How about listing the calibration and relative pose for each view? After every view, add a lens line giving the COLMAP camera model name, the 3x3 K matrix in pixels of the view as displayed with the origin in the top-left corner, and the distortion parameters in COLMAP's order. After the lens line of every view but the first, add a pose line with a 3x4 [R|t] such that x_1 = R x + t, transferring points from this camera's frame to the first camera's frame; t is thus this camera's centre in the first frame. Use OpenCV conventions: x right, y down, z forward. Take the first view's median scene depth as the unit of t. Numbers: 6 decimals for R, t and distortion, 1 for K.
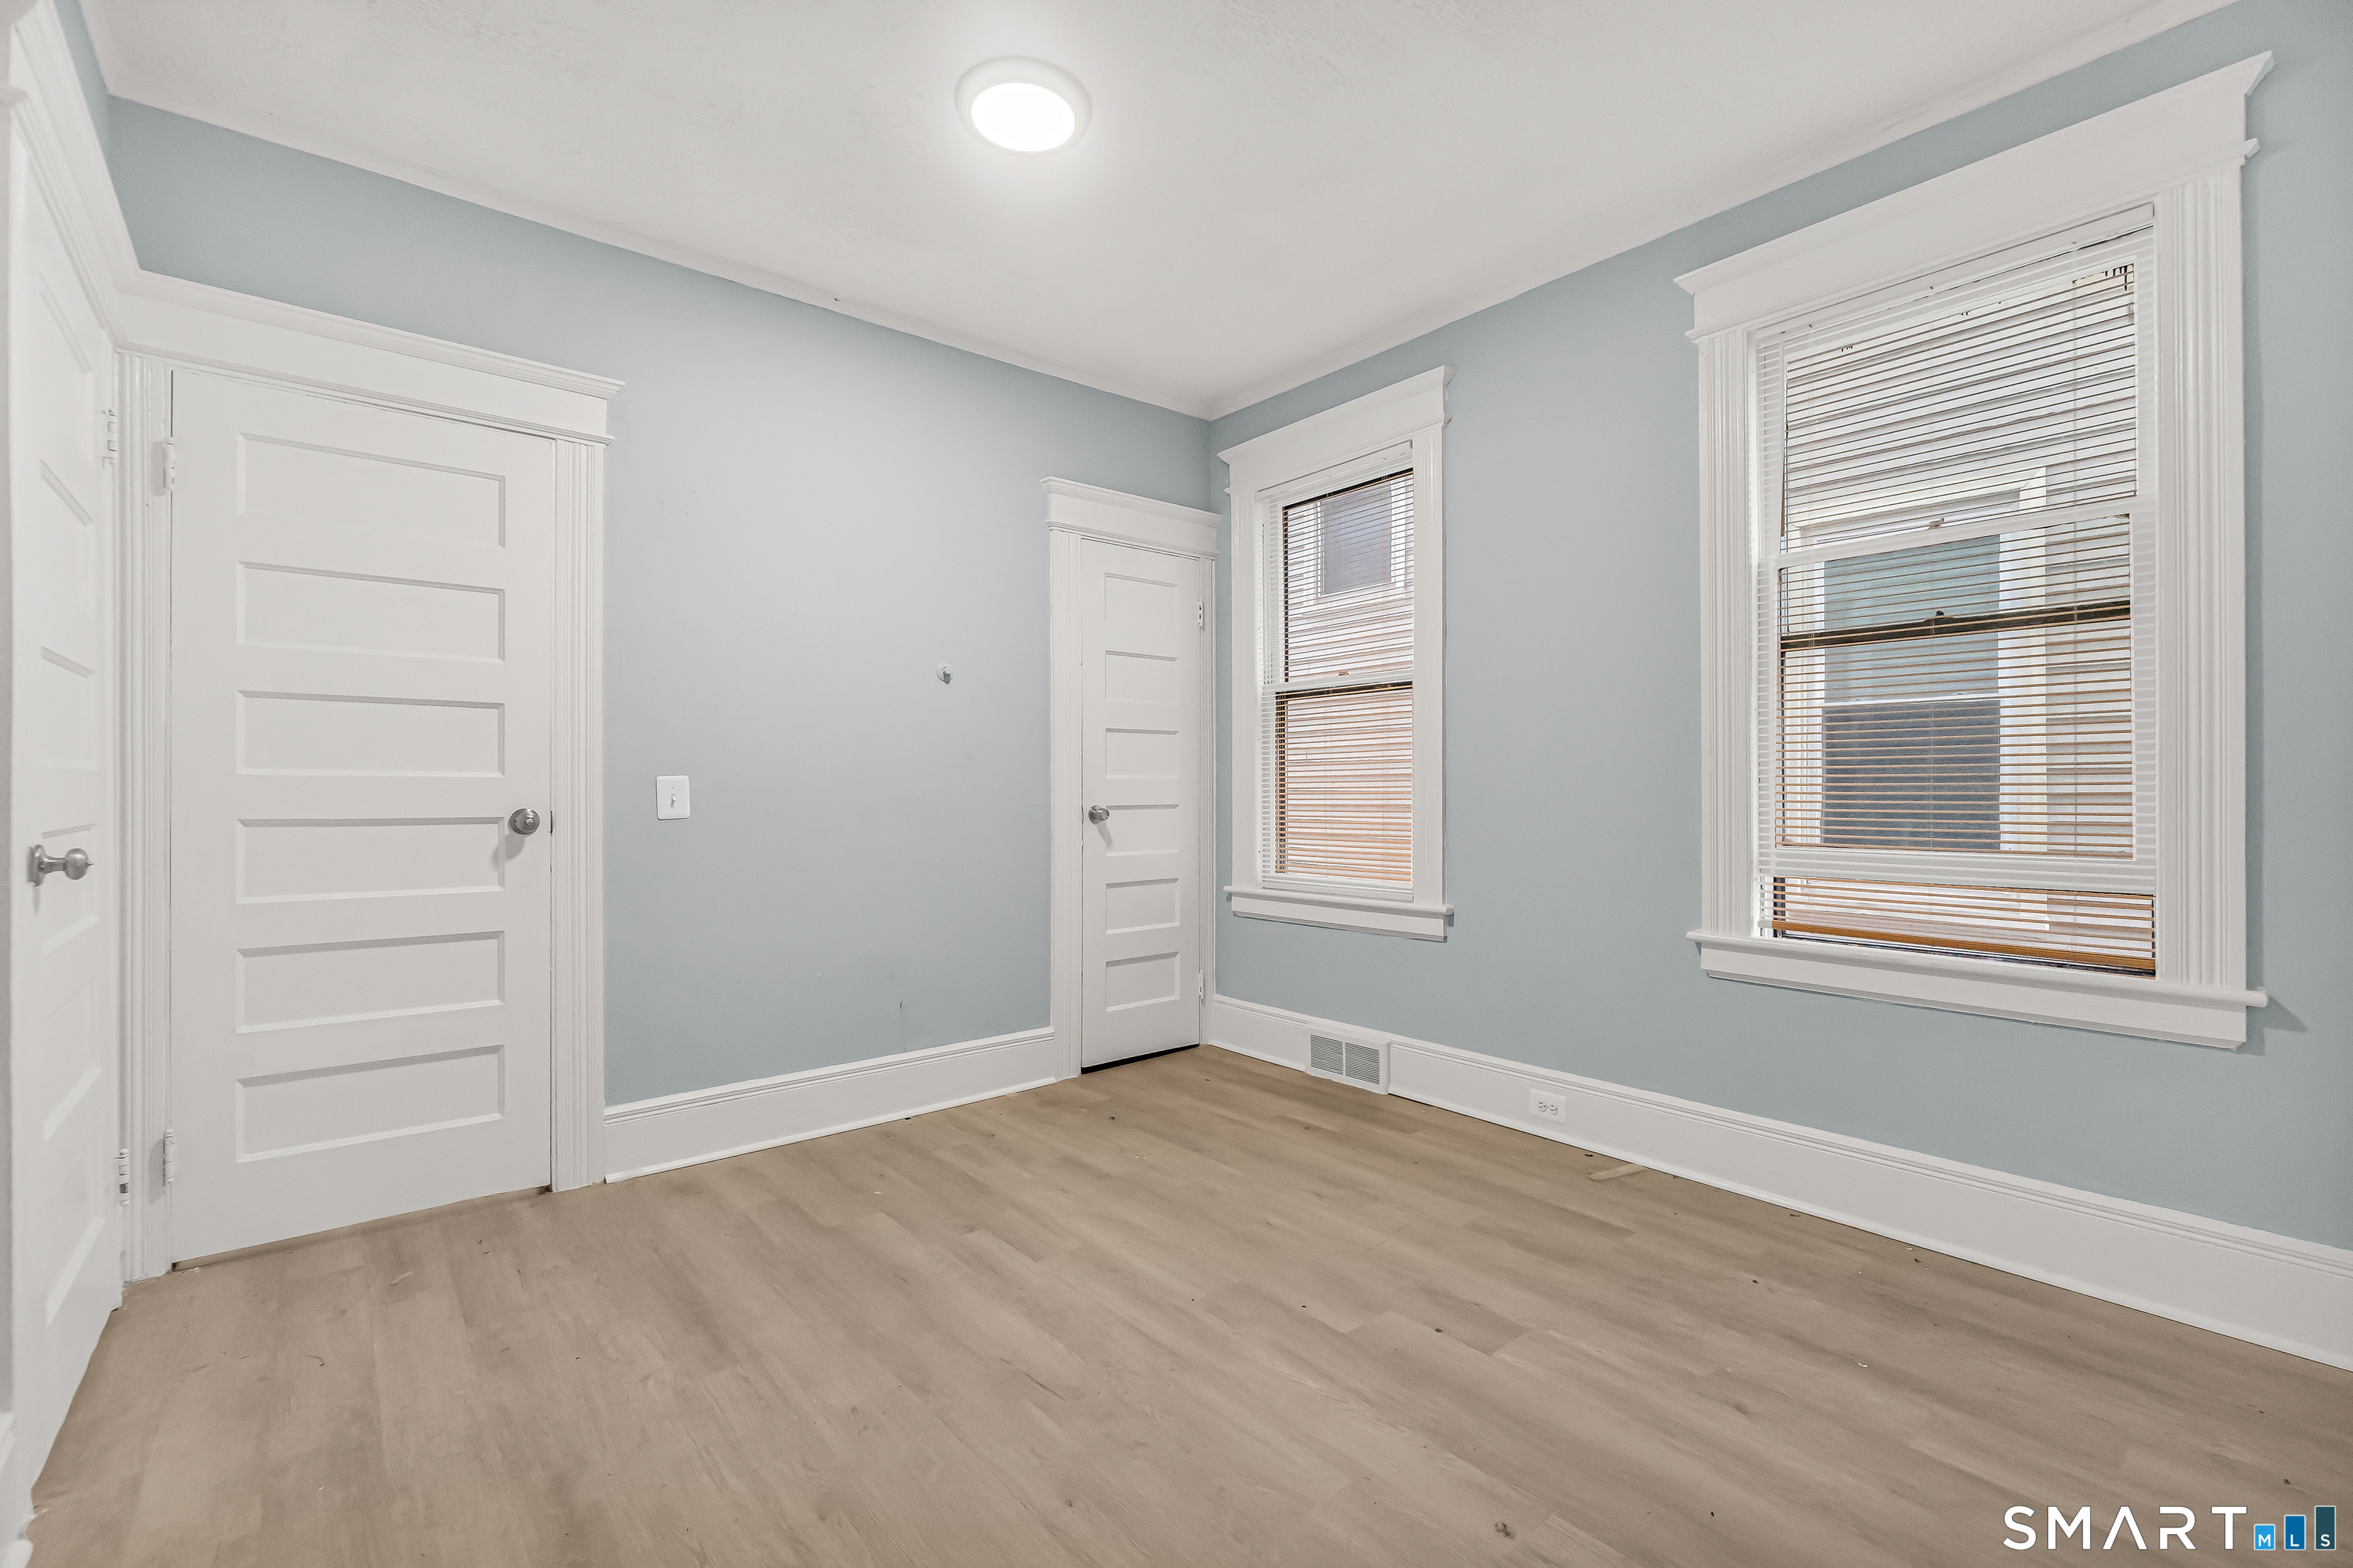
lens RADIAL K [[1027.1, 0, 1164.5], [0, 1027.1, 774.4], [0, 0, 1]] dist [-0.000580, 0.000031]
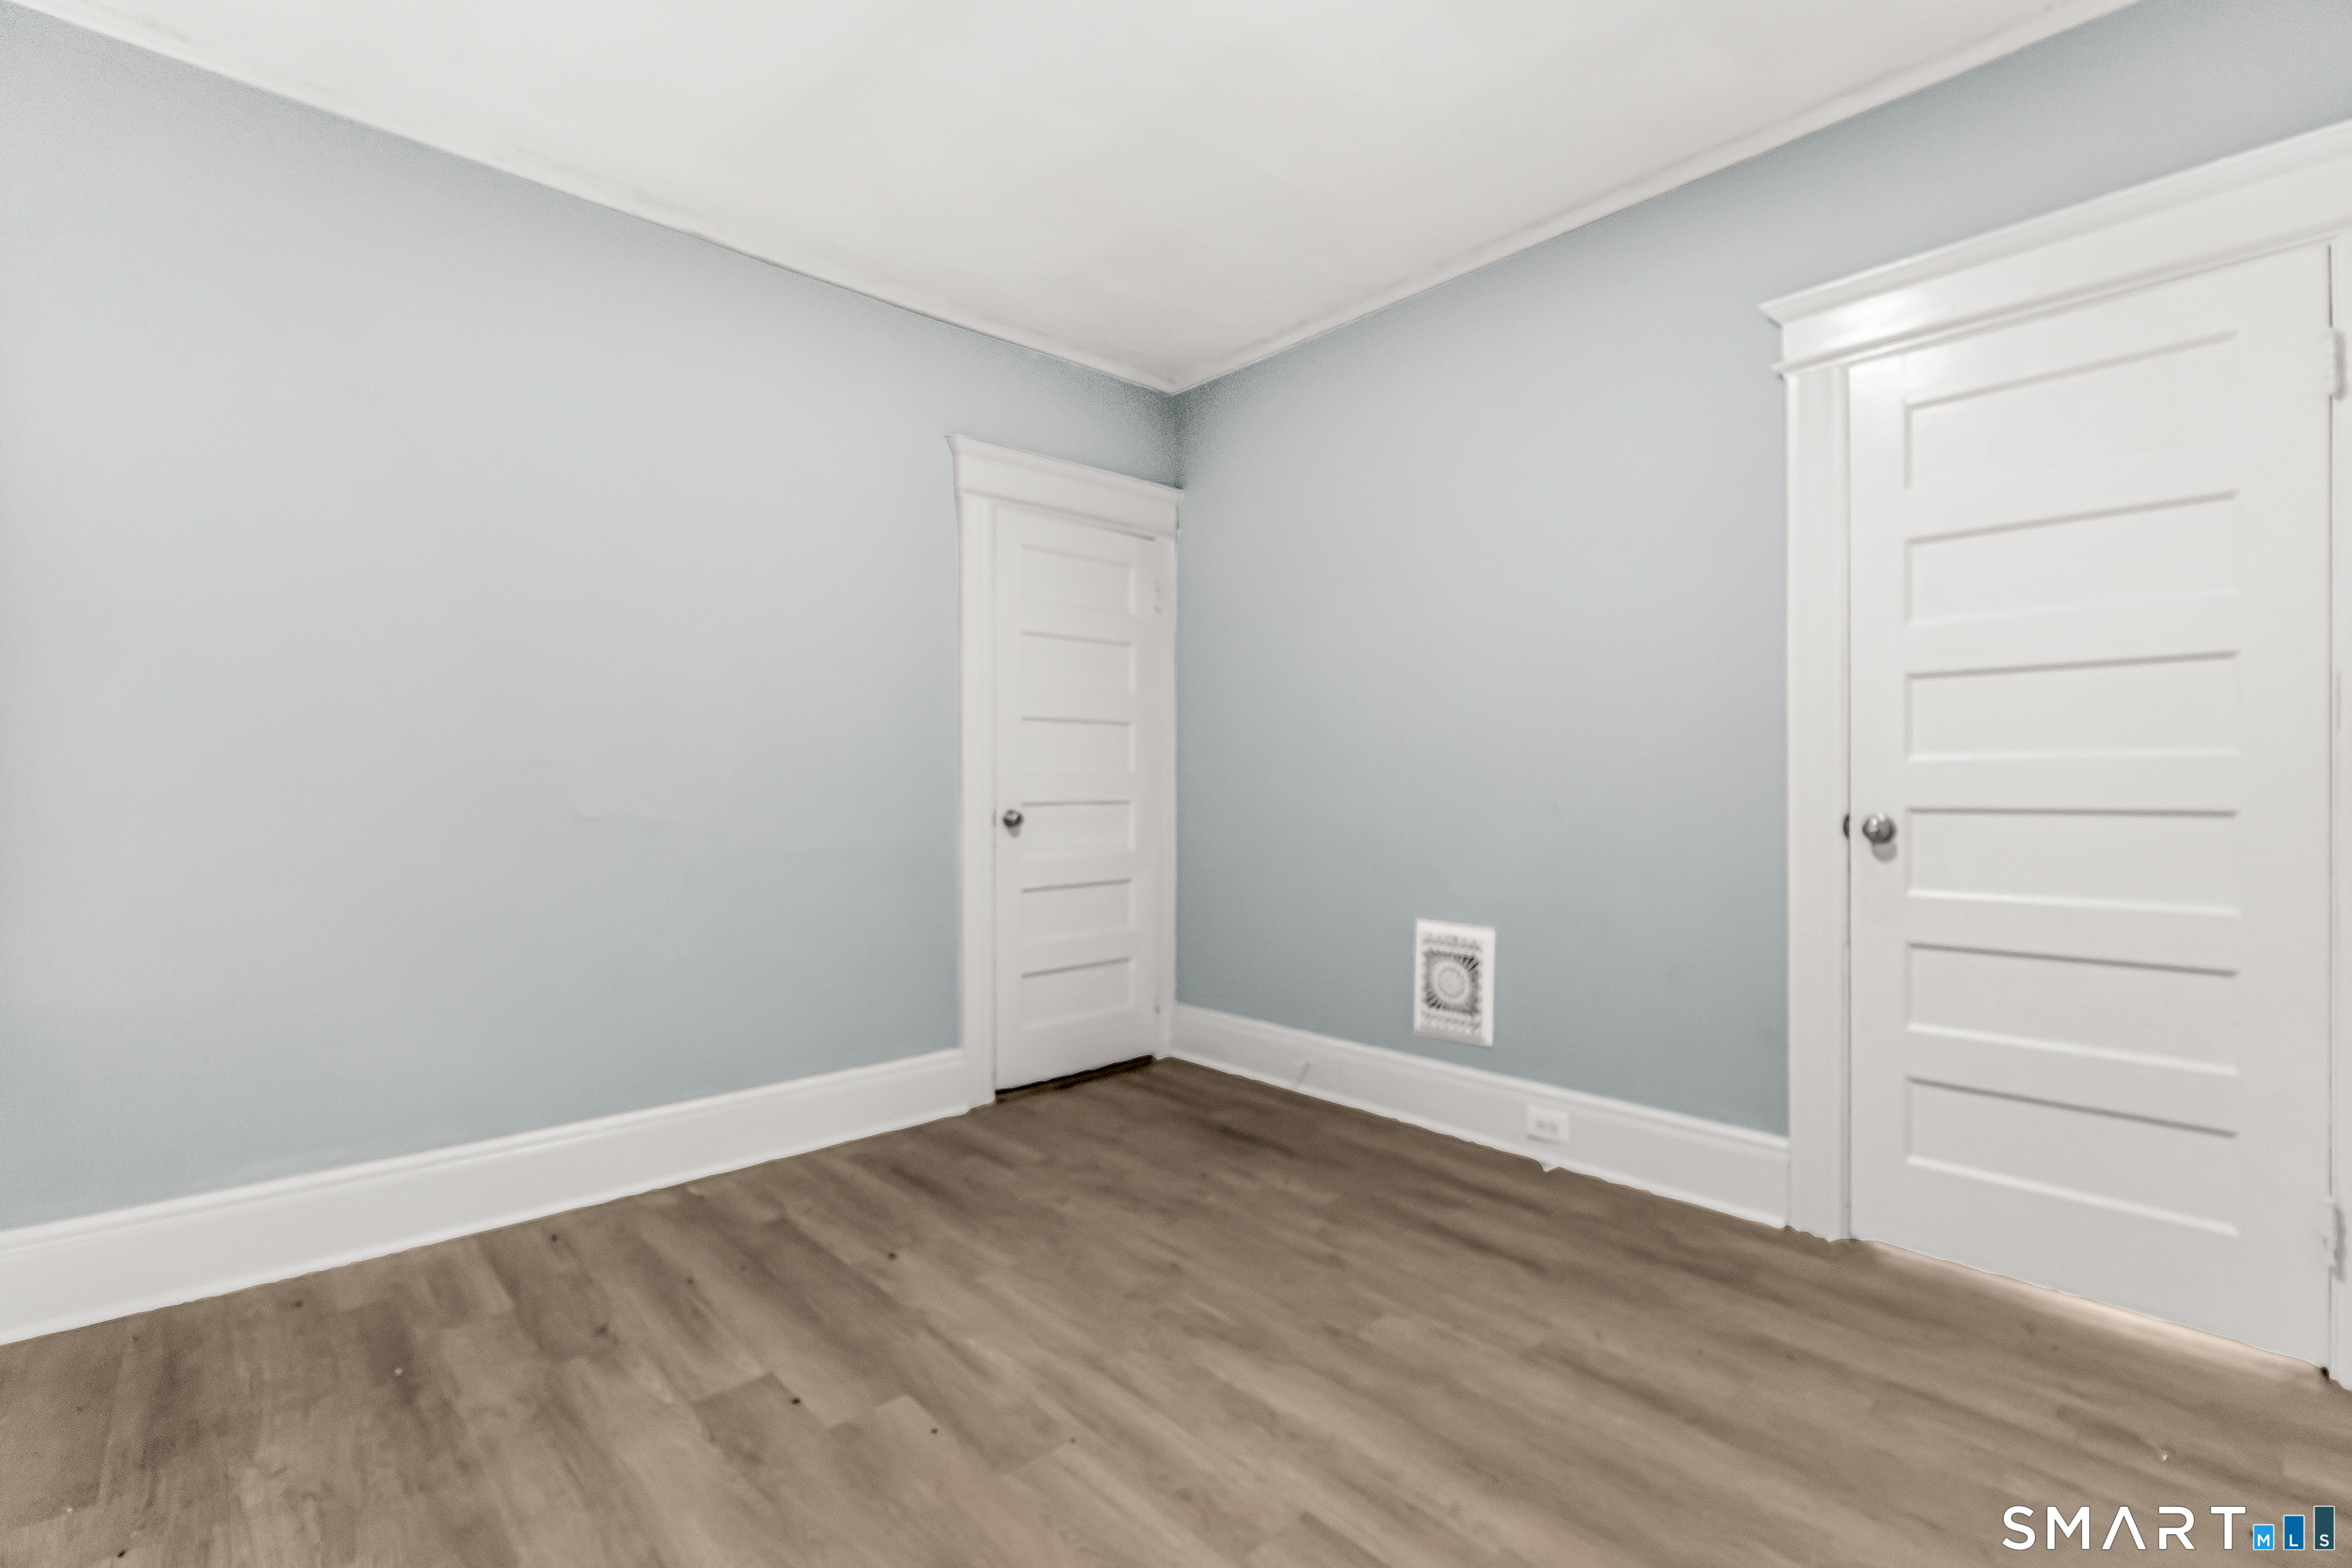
lens RADIAL K [[1028.4, 0, 1176.8], [0, 1028.4, 796.3], [0, 0, 1]] dist [-0.001130, -0.000278]
pose [[-0.998073, 0.003563, -0.061942, -0.004381], [0.003378, 0.999990, 0.003089, 0.018918], [0.061953, 0.002874, -0.998075, 1.601673]]
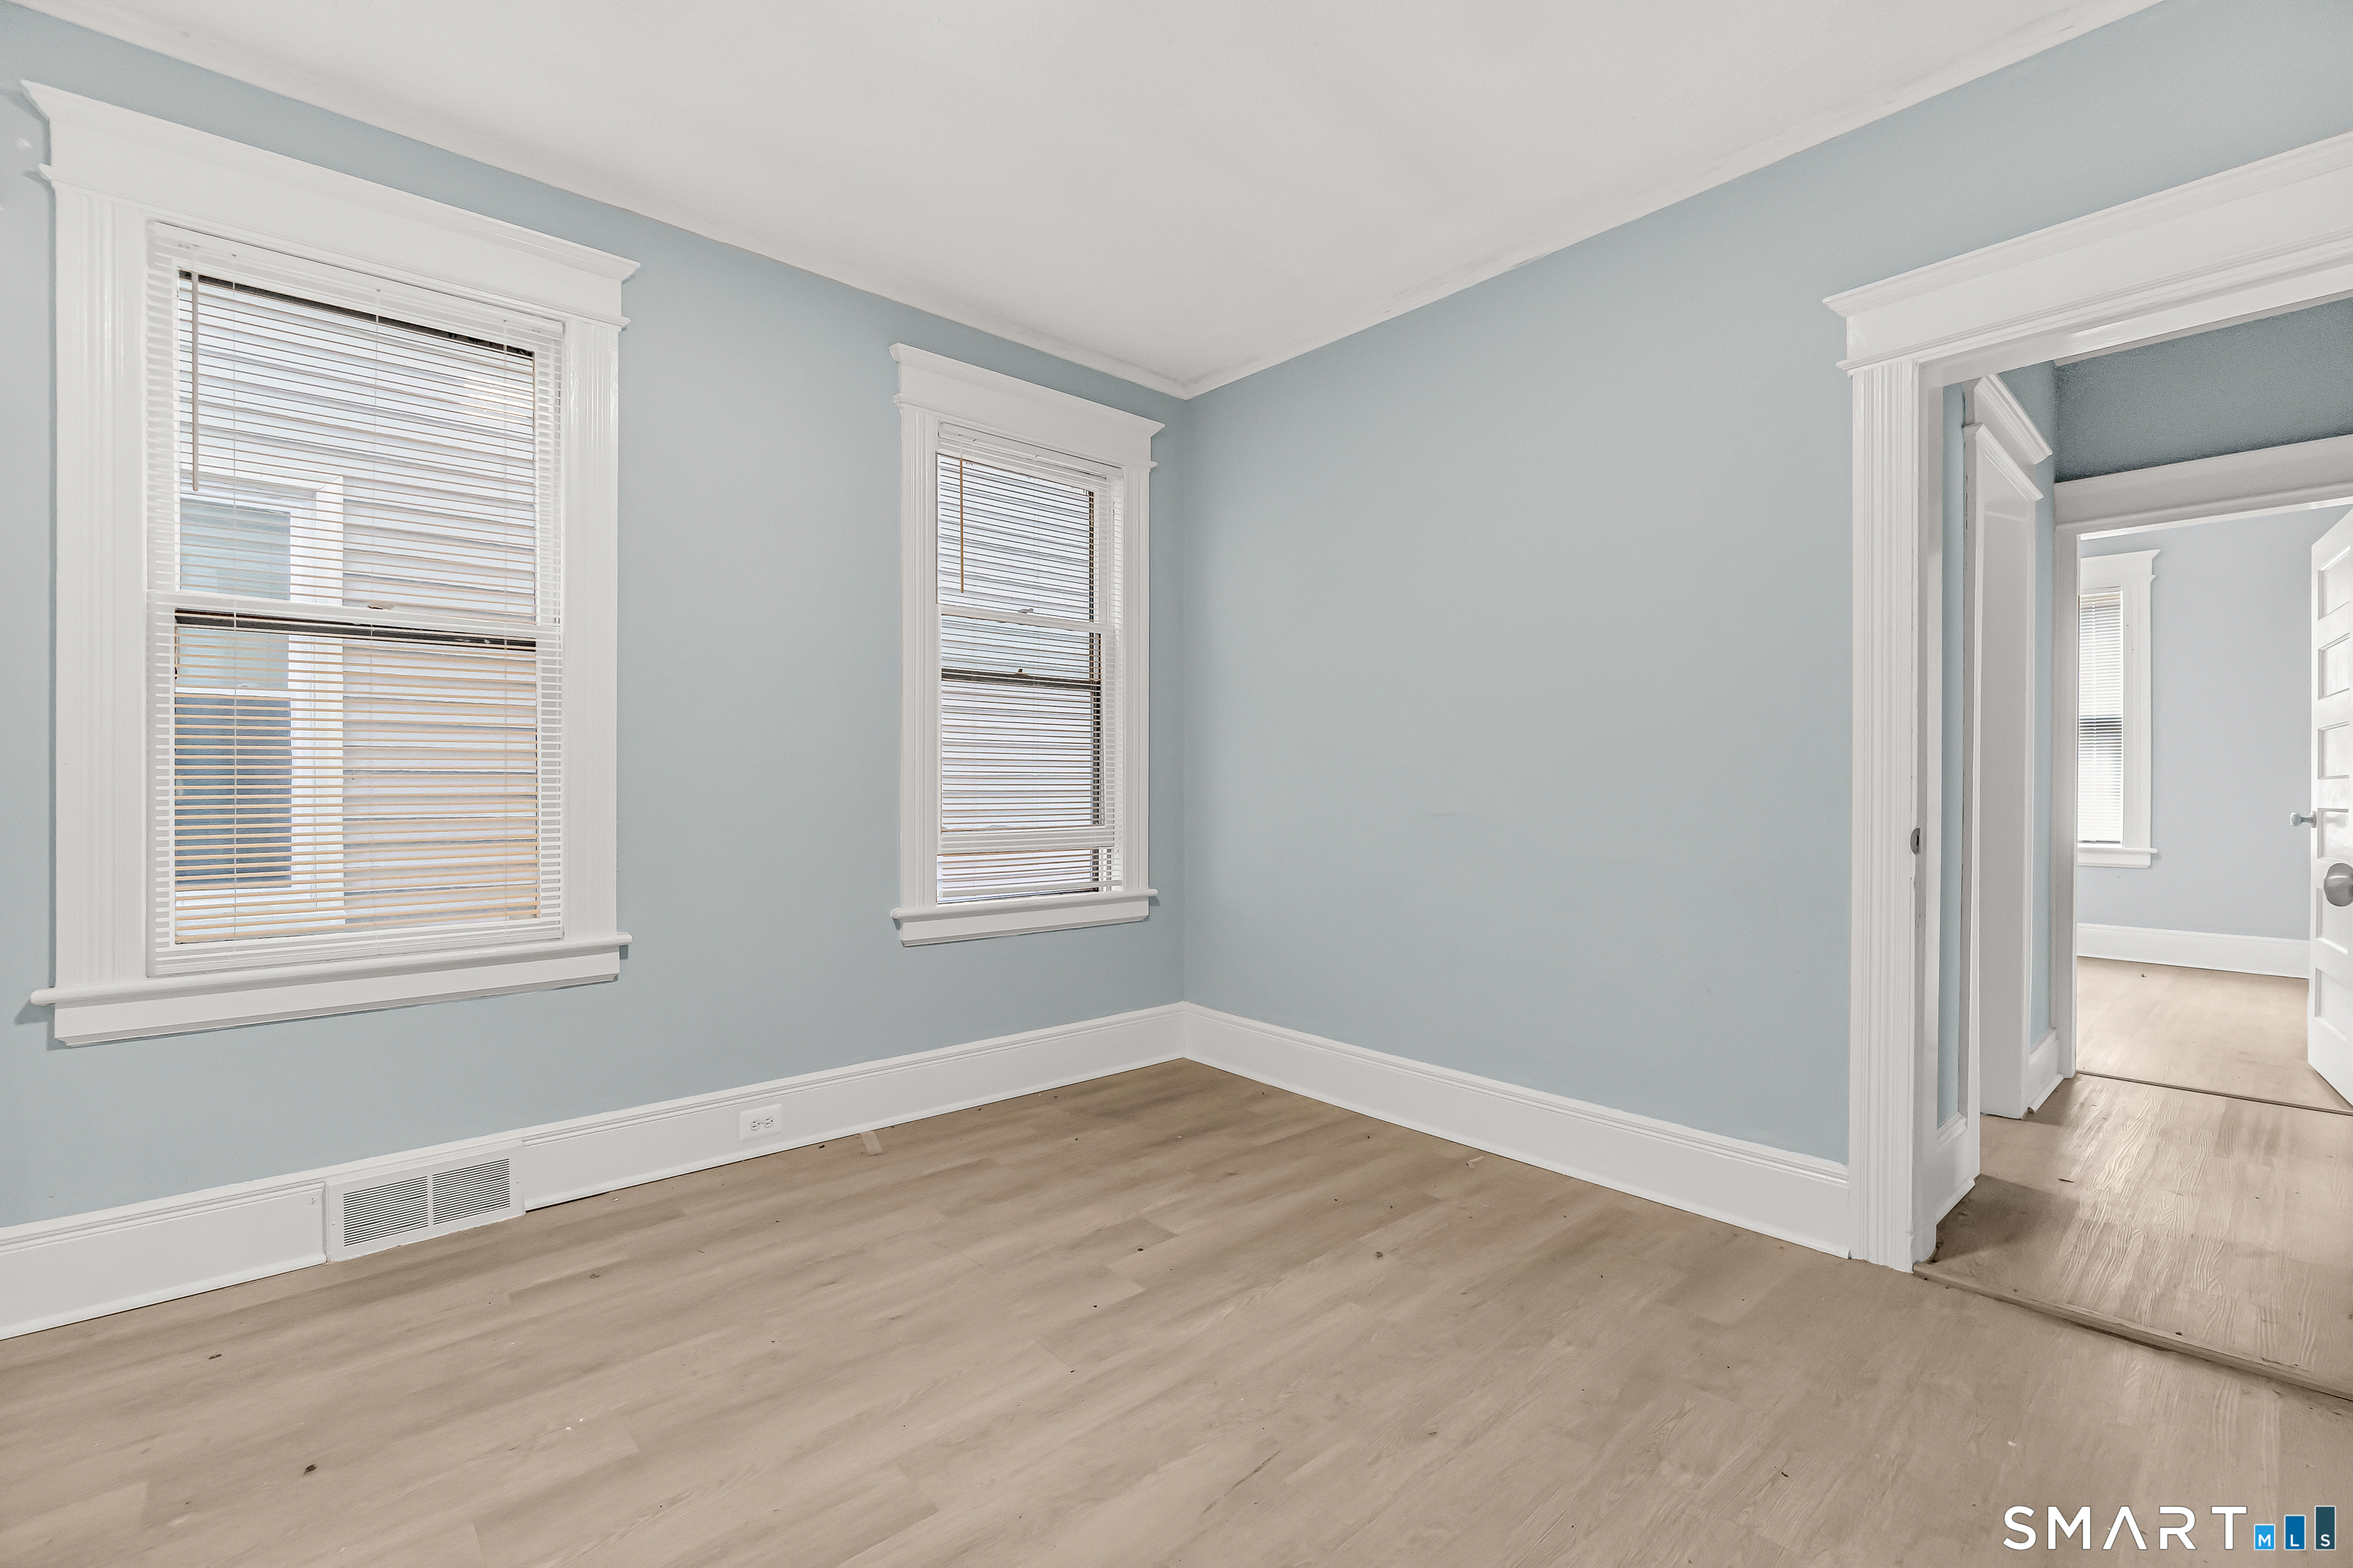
lens RADIAL K [[1027.1, 0, 1164.5], [0, 1027.1, 774.4], [0, 0, 1]] dist [-0.000580, 0.000031]
pose [[-0.037387, 0.014377, 0.999197, -0.768460], [-0.011669, 0.999822, -0.014823, 0.015028], [-0.999233, -0.012214, -0.037212, 0.863994]]
